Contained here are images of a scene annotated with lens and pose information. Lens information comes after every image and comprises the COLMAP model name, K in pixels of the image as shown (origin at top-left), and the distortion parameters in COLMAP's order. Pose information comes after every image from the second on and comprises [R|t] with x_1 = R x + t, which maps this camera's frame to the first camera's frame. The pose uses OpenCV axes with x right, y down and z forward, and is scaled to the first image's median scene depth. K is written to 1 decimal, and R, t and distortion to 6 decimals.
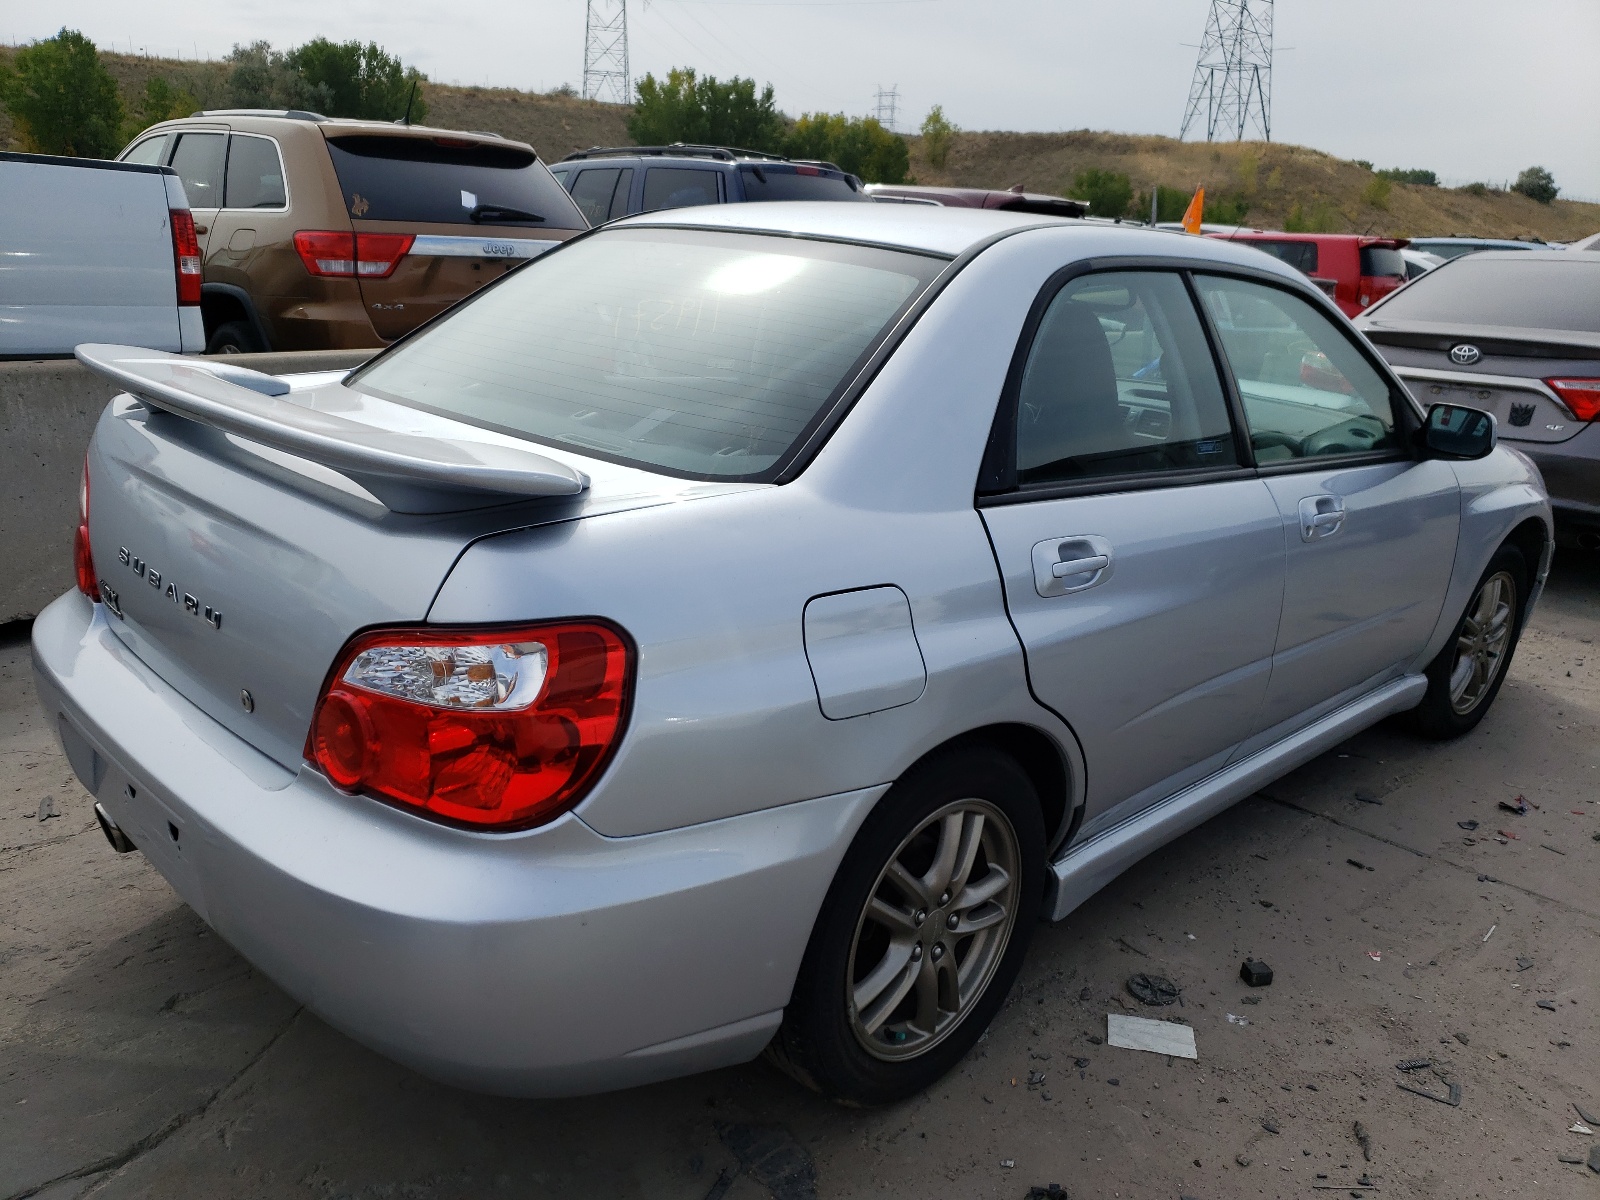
lens RADIAL K [[1280.5, 0, 768.4], [0, 1280.5, 599.9], [0, 0, 1]] dist [-0.001946, 0.078379]
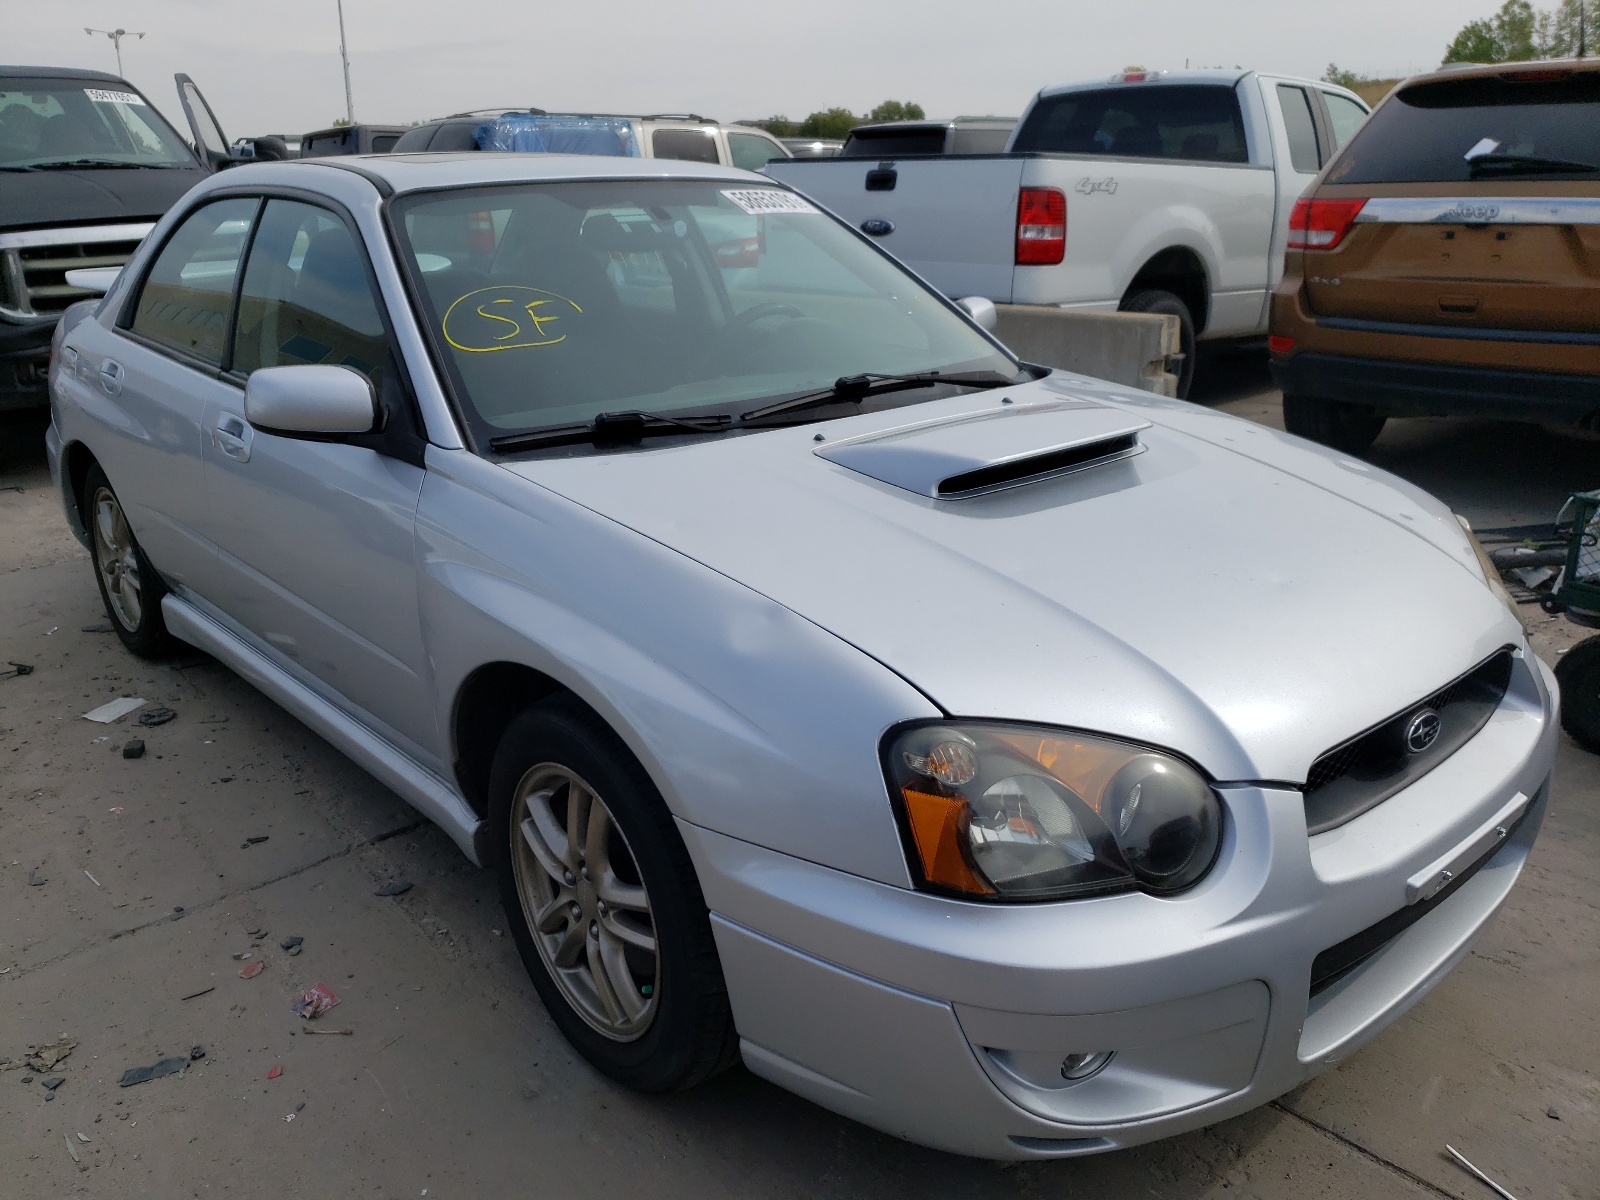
lens RADIAL K [[1280.5, 0, 768.4], [0, 1280.5, 599.9], [0, 0, 1]] dist [-0.001946, 0.078379]
pose [[-0.068734, 0.263357, -0.962247, 0.678890], [-0.272211, 0.922978, 0.272053, -0.163156], [0.959780, 0.280634, 0.008249, 0.689397]]
